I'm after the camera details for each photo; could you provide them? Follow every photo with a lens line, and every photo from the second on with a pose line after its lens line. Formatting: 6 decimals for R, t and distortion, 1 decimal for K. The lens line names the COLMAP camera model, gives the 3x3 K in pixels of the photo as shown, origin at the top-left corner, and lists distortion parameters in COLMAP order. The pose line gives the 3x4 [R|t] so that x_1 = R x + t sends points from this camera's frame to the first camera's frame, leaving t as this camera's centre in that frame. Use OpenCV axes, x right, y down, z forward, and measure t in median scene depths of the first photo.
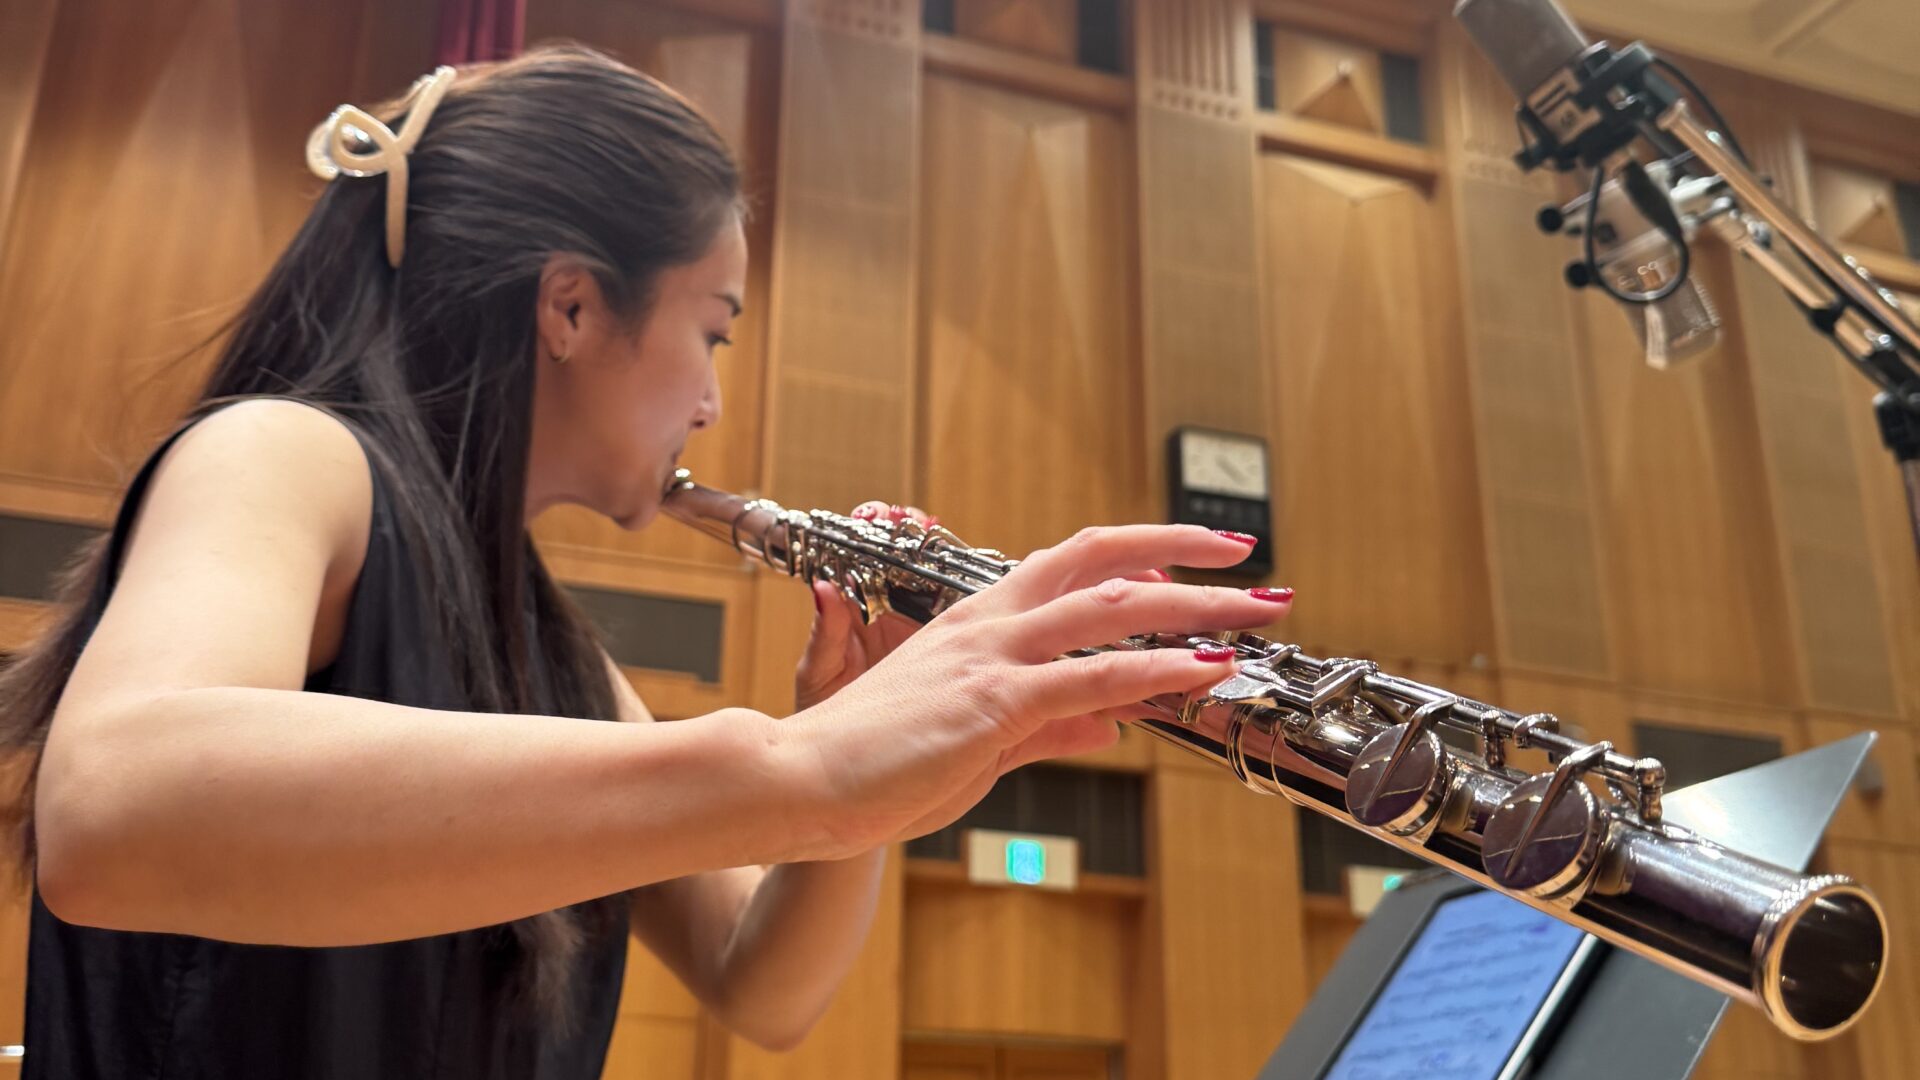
lens RADIAL K [[1754.2, 0, 912.9], [0, 1754.2, 485.9], [0, 0, 1]] dist [0.212005, -0.564250]
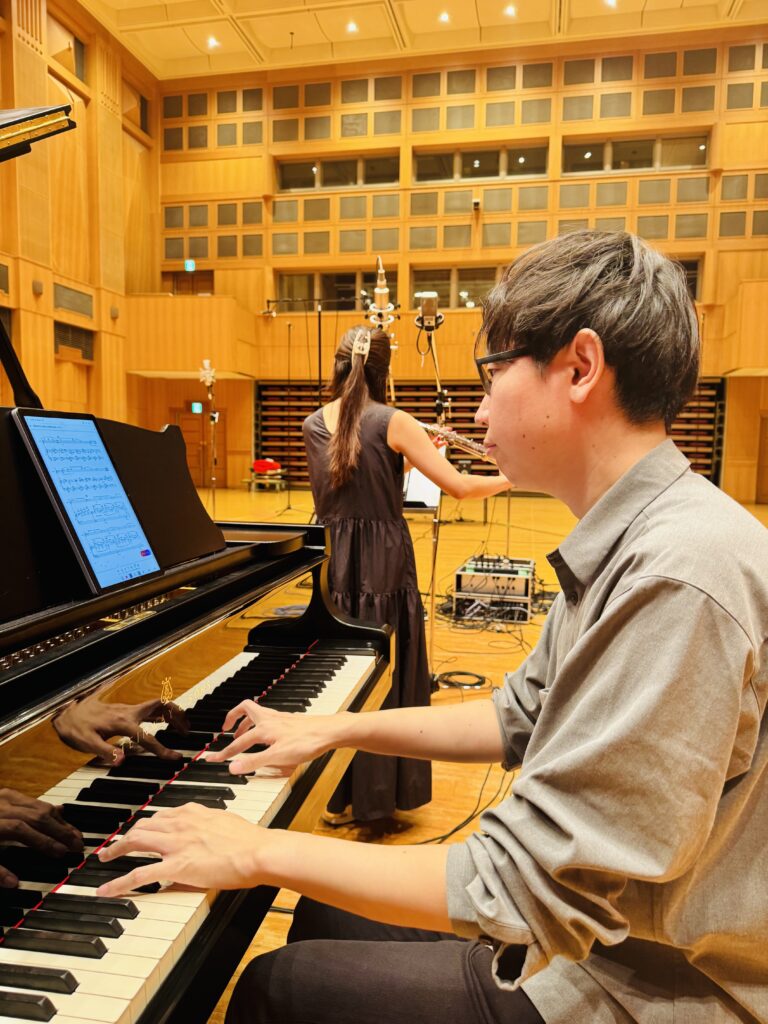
lens RADIAL K [[712.6, 0, 384.0], [0, 712.6, 512.0], [0, 0, 1]] dist [0.004930, -0.000747]
pose [[0.525345, -0.090056, 0.846110, -0.586739], [-0.321260, 0.899792, 0.295238, -0.087041], [-0.787912, -0.426923, 0.443770, -0.176619]]
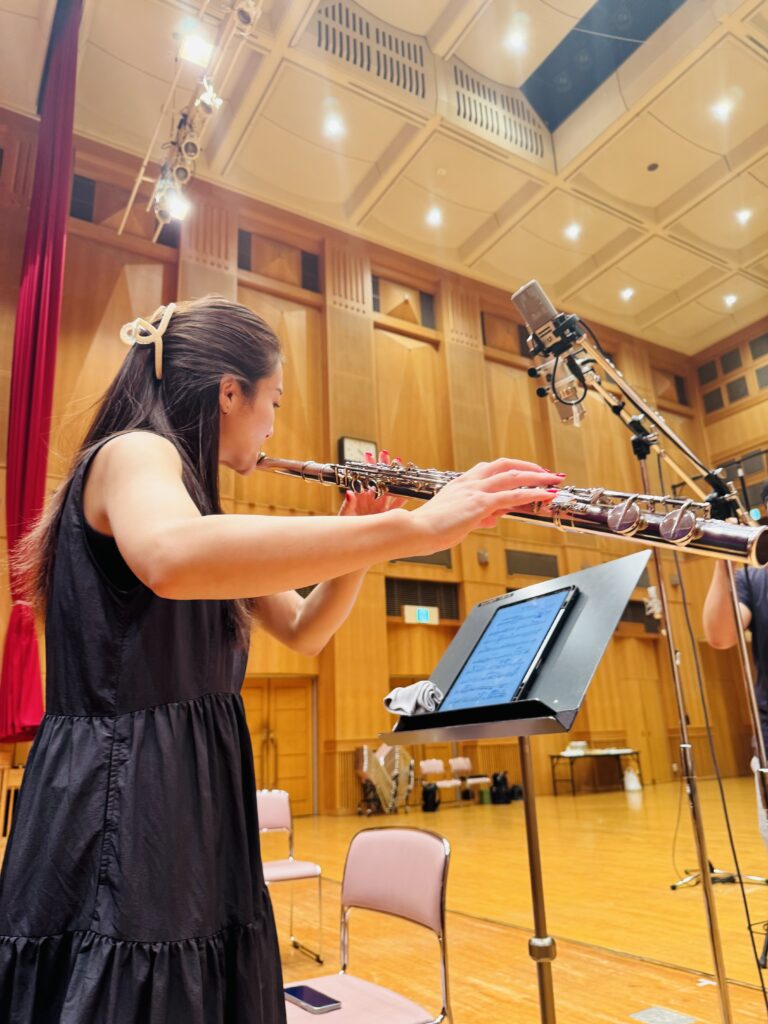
lens RADIAL K [[712.6, 0, 384.0], [0, 712.6, 512.0], [0, 0, 1]] dist [0.004930, -0.000747]
pose [[0.975765, 0.001351, 0.218818, -0.013801], [-0.017495, 0.997261, 0.071859, -0.000186], [-0.218121, -0.073946, 0.973116, -0.010376]]
